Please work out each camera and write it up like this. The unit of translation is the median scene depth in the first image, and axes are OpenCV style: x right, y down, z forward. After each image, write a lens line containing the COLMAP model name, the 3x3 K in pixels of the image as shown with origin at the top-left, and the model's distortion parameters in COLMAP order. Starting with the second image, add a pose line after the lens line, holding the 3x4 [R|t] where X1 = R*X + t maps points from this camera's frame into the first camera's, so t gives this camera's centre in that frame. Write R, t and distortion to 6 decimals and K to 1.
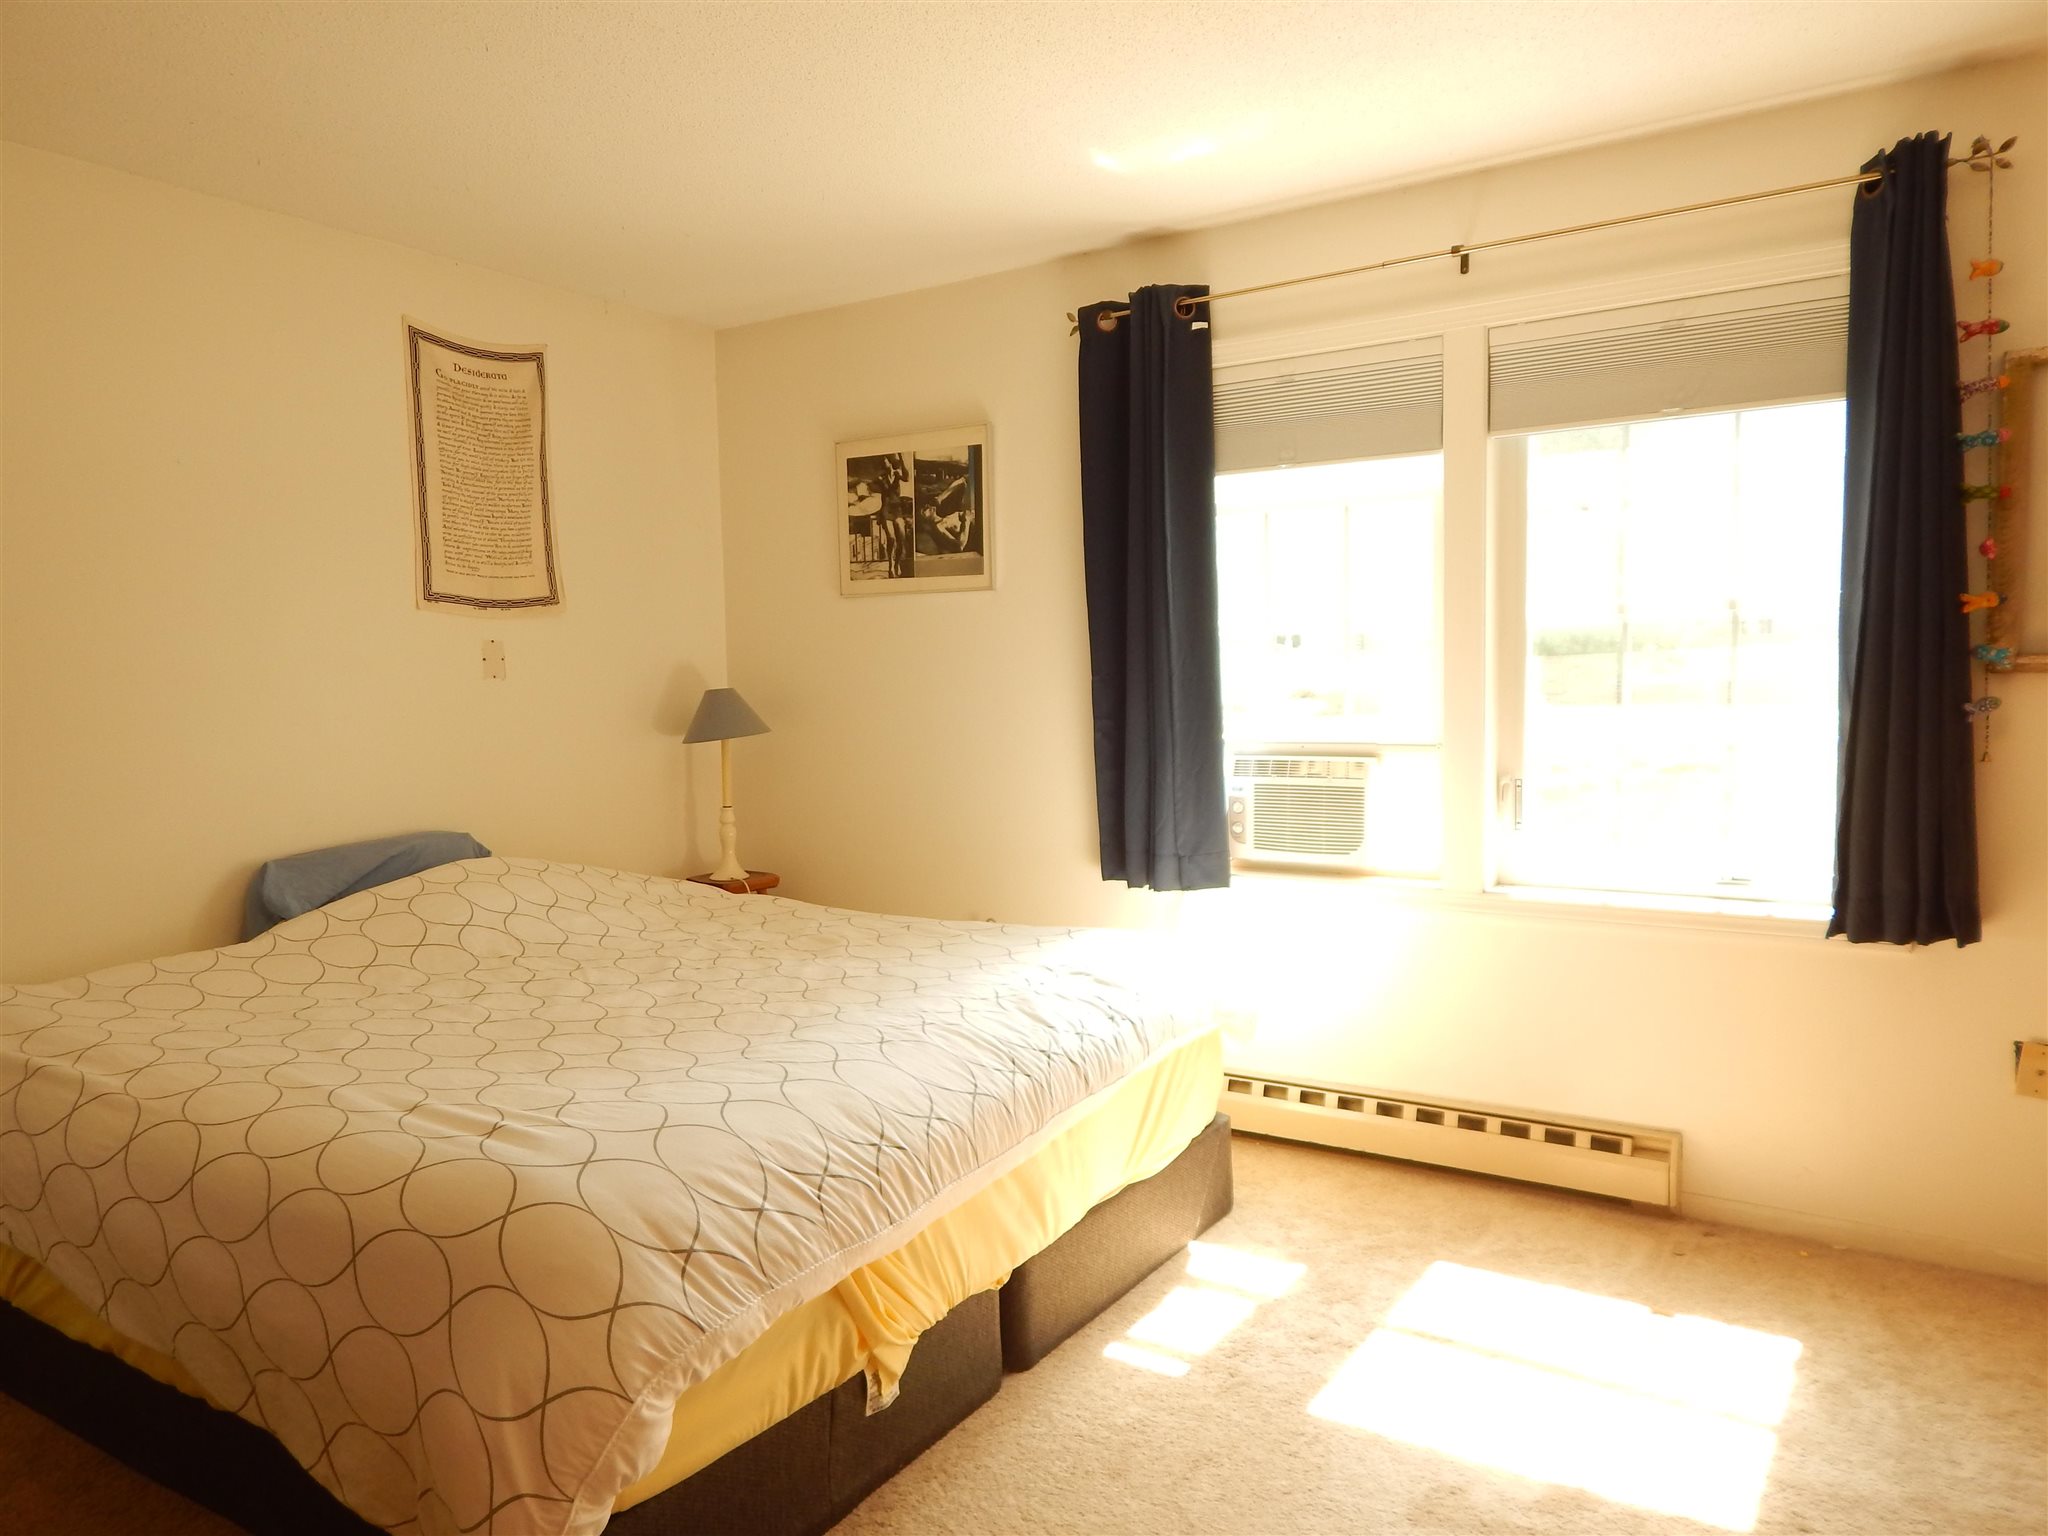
lens RADIAL K [[1392.2, 0, 1018.4], [0, 1392.2, 747.9], [0, 0, 1]] dist [0.023462, -0.010364]
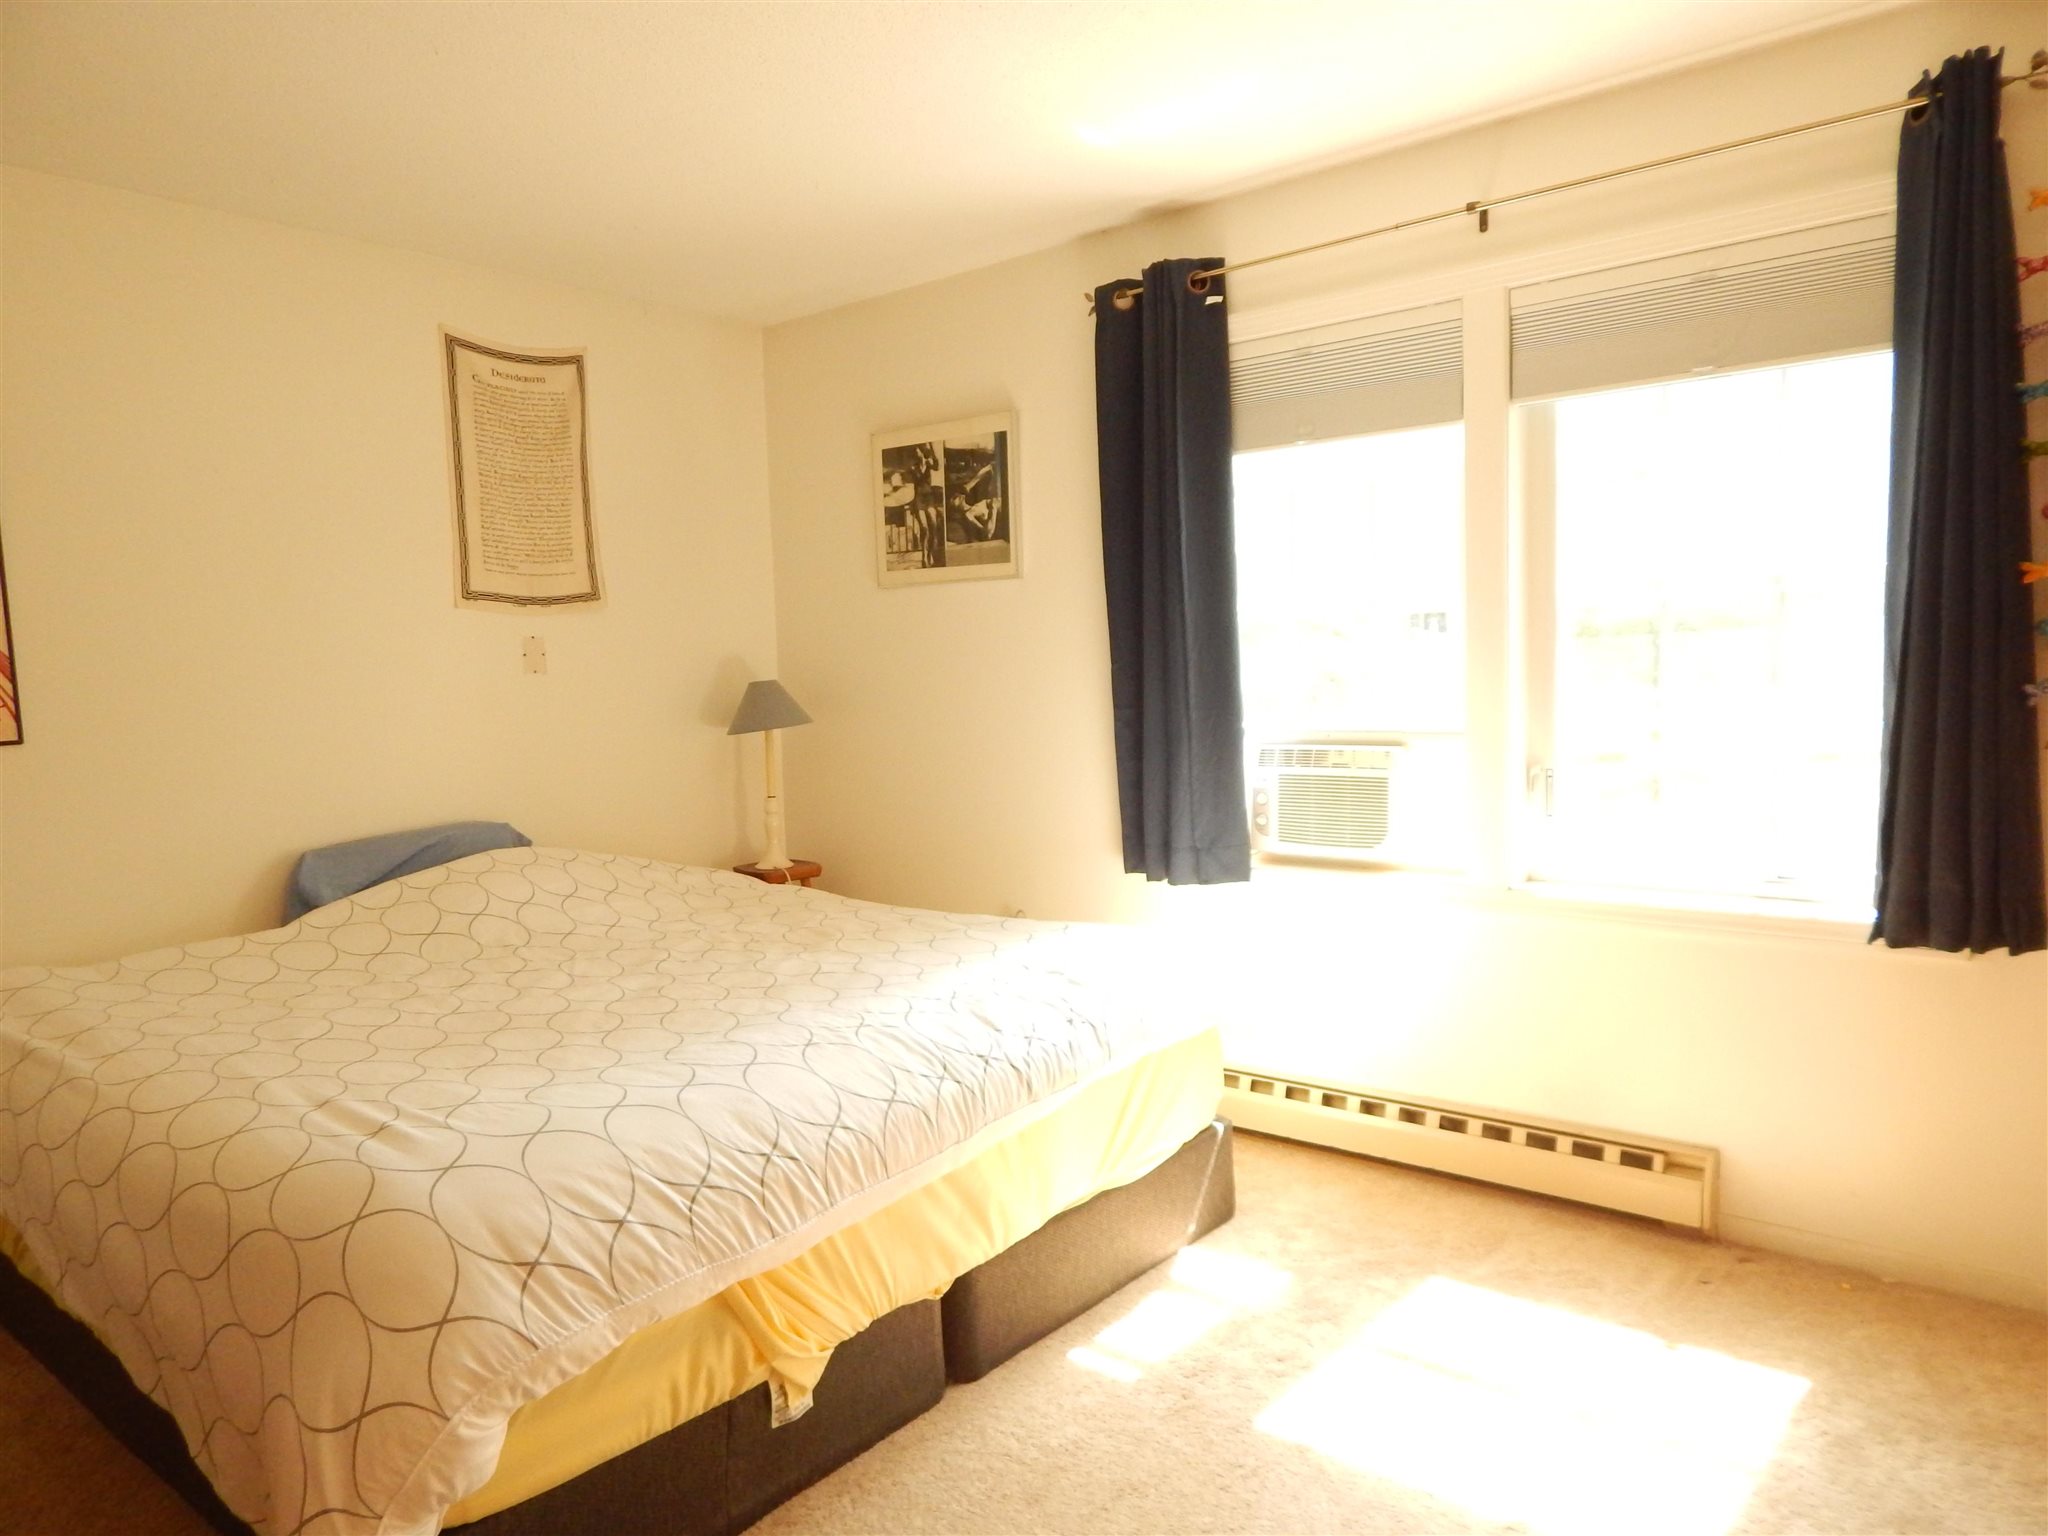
lens RADIAL K [[1354.6, 0, 1017.6], [0, 1354.6, 749.3], [0, 0, 1]] dist [0.006953, -0.008437]
pose [[0.993390, -0.004898, -0.114684, 0.118085], [0.006347, 0.999904, 0.012277, -0.004758], [0.114613, -0.012923, 0.993326, 0.057999]]
